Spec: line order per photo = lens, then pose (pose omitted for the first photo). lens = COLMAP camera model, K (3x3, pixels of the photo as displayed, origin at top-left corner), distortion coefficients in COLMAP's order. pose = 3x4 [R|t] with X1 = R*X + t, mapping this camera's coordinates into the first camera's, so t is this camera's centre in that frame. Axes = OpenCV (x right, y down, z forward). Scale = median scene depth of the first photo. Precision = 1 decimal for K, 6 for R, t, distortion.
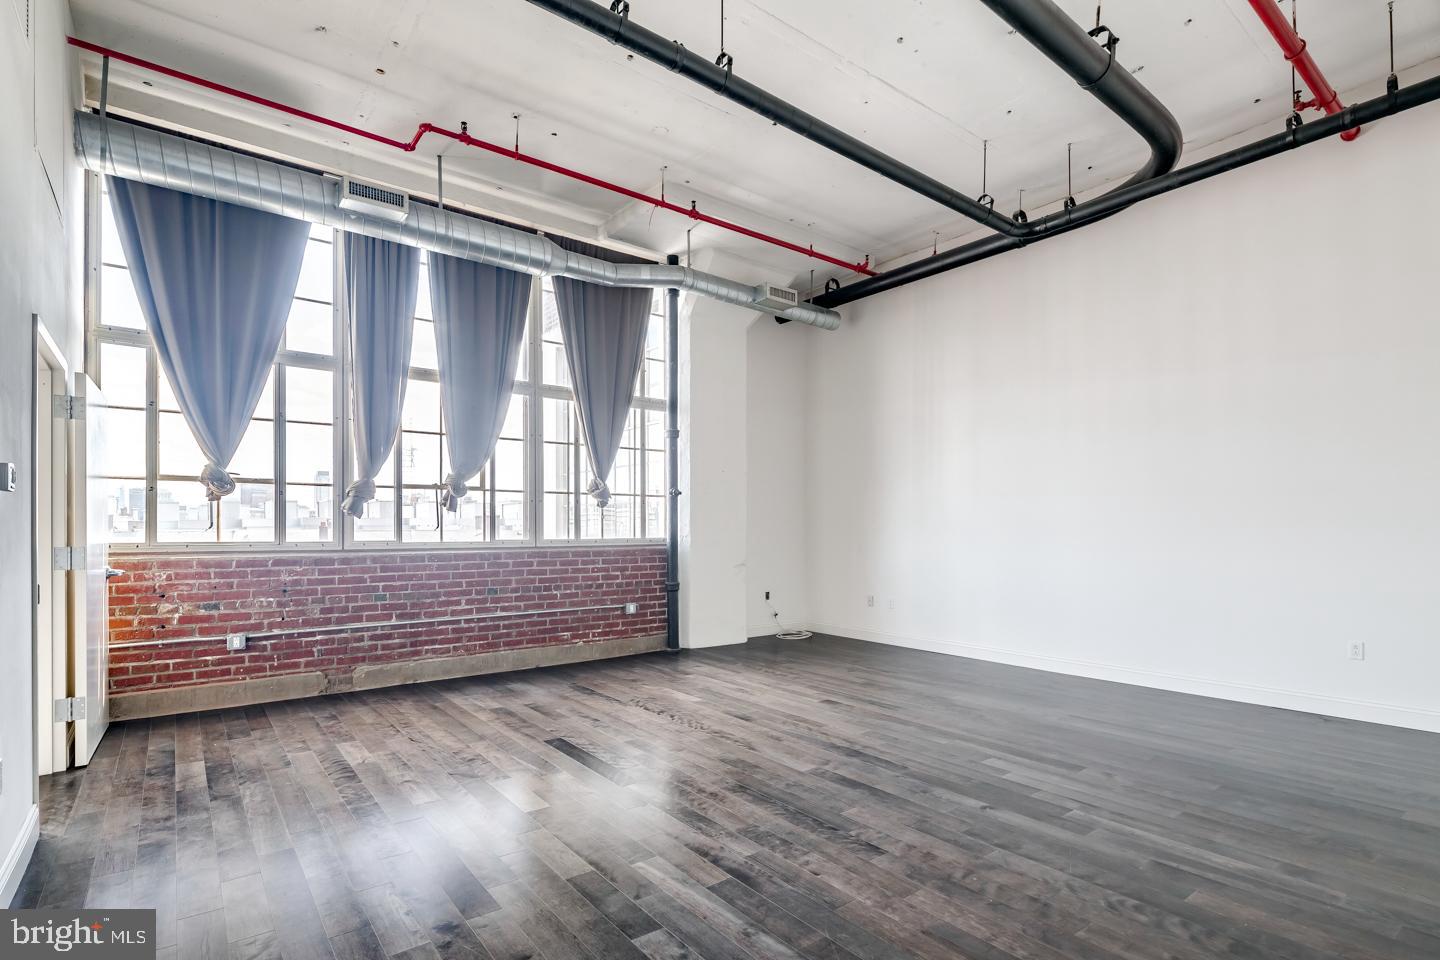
lens RADIAL K [[649.9, 0, 715.0], [0, 649.9, 530.0], [0, 0, 1]] dist [-0.031460, 0.000029]
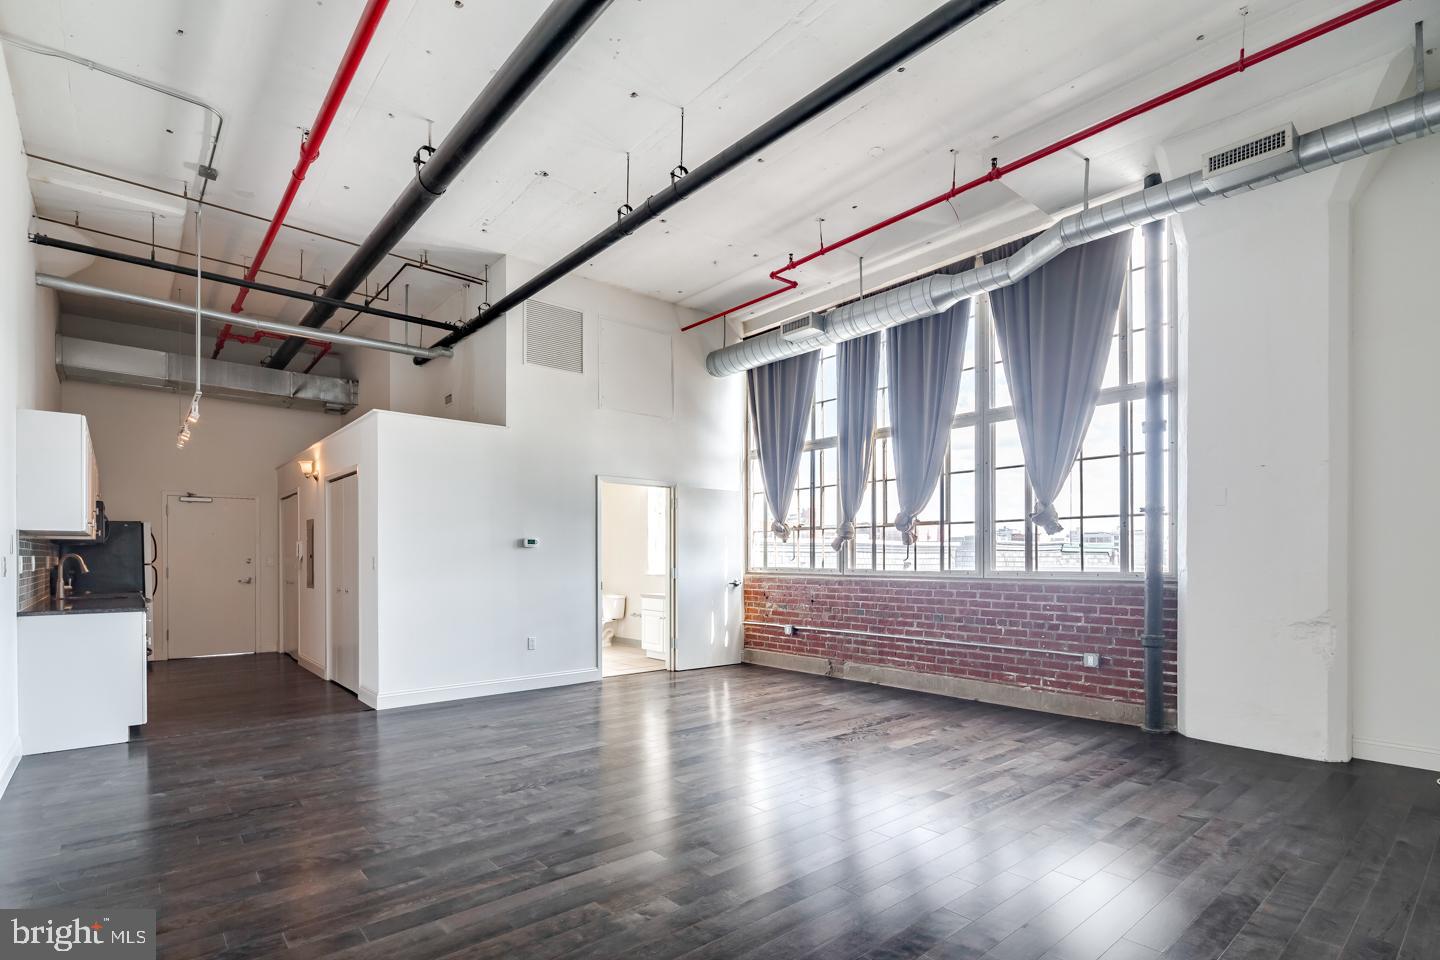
lens RADIAL K [[680.3, 0, 740.1], [0, 680.3, 560.9], [0, 0, 1]] dist [-0.028098, -0.000532]
pose [[0.079945, 0.002009, -0.996797, 0.768280], [-0.001127, 0.999998, 0.001925, -0.001735], [0.996799, 0.000970, 0.079947, 0.595952]]
